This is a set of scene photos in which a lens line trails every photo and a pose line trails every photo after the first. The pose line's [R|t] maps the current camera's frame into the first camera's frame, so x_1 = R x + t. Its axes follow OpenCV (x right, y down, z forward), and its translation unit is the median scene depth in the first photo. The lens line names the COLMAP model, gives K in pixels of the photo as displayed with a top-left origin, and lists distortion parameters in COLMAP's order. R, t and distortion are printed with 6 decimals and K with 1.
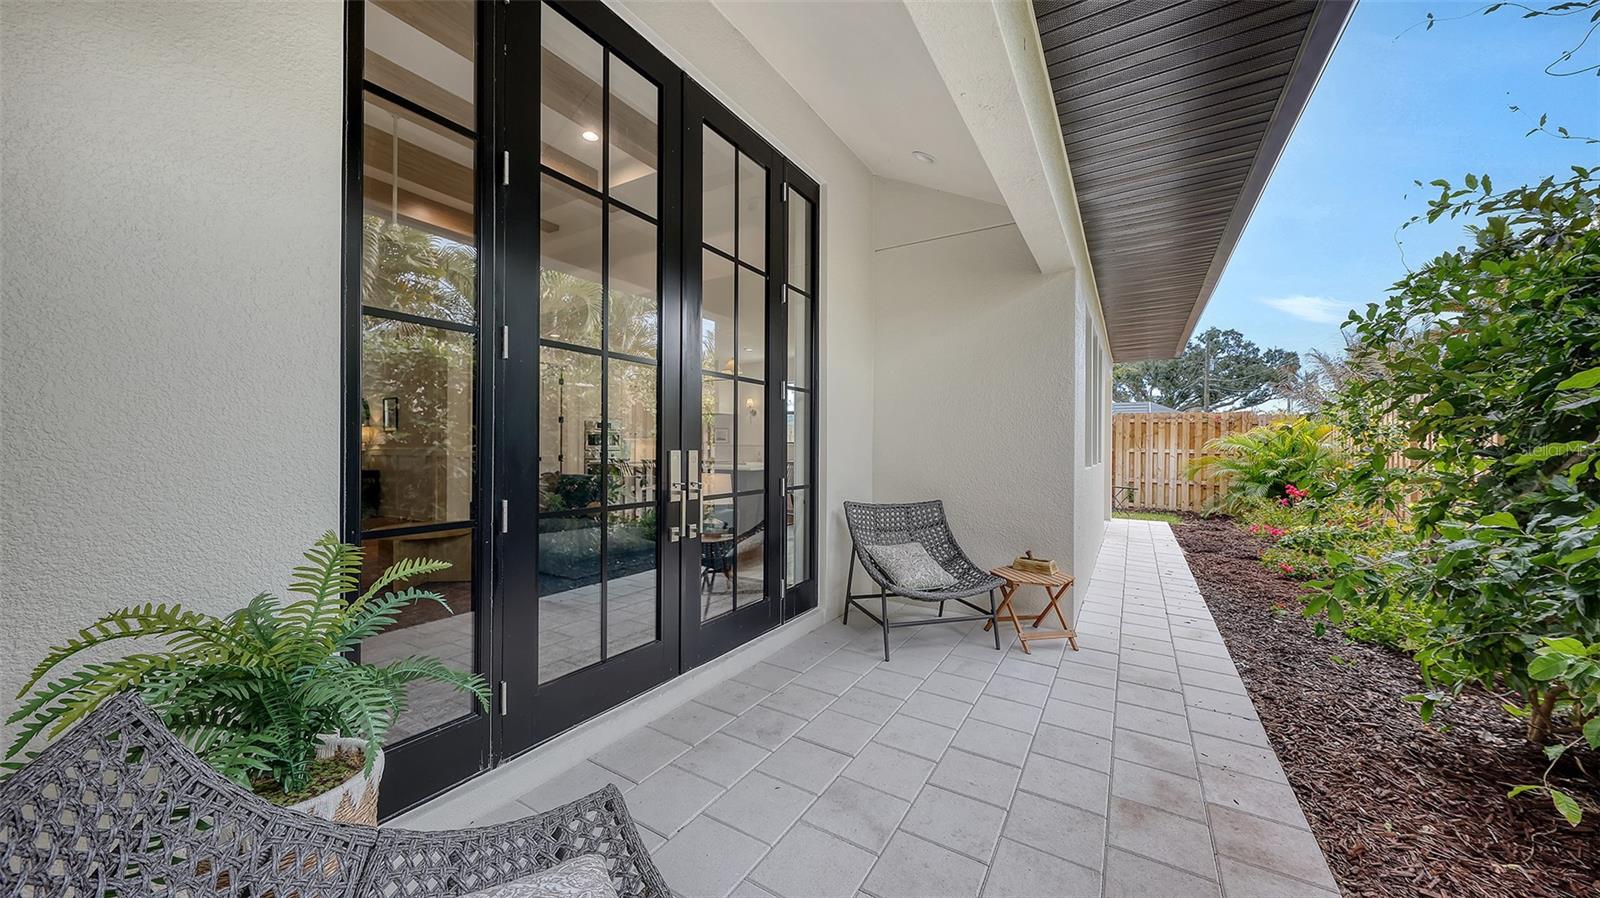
lens RADIAL K [[548.8, 0, 800.0], [0, 548.8, 449.0], [0, 0, 1]] dist [0.000489, -0.000565]
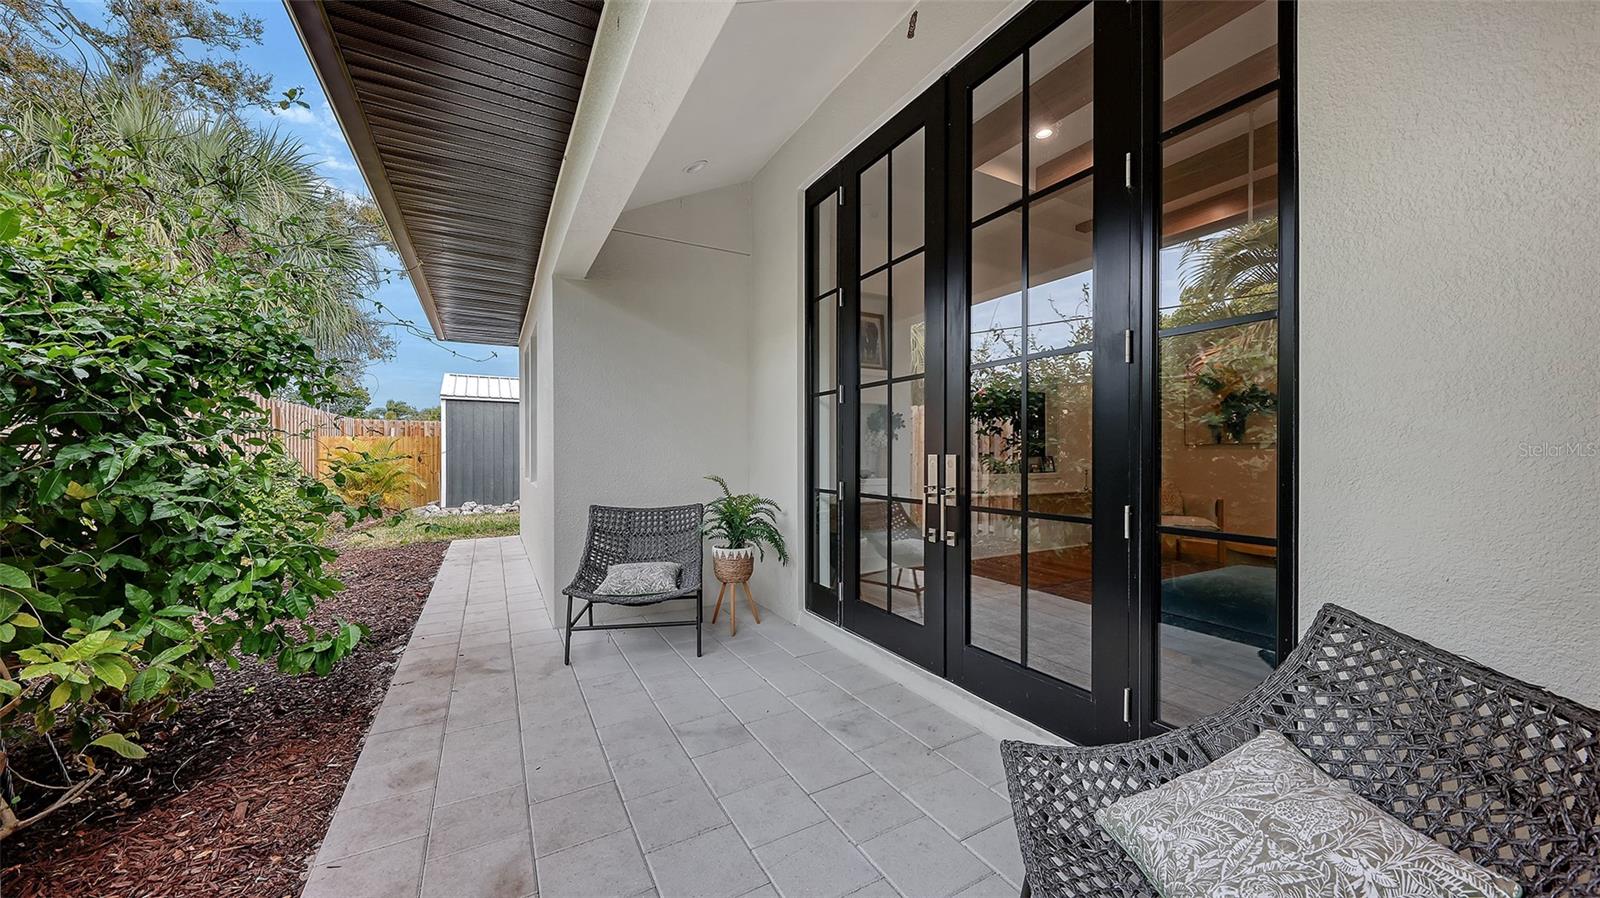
lens RADIAL K [[548.8, 0, 800.0], [0, 548.8, 449.0], [0, 0, 1]] dist [0.000489, -0.000565]
pose [[-0.474933, -0.007106, -0.879993, 0.724295], [-0.002811, 0.999975, -0.006558, 0.000025], [0.880018, -0.000641, -0.474941, 1.146992]]
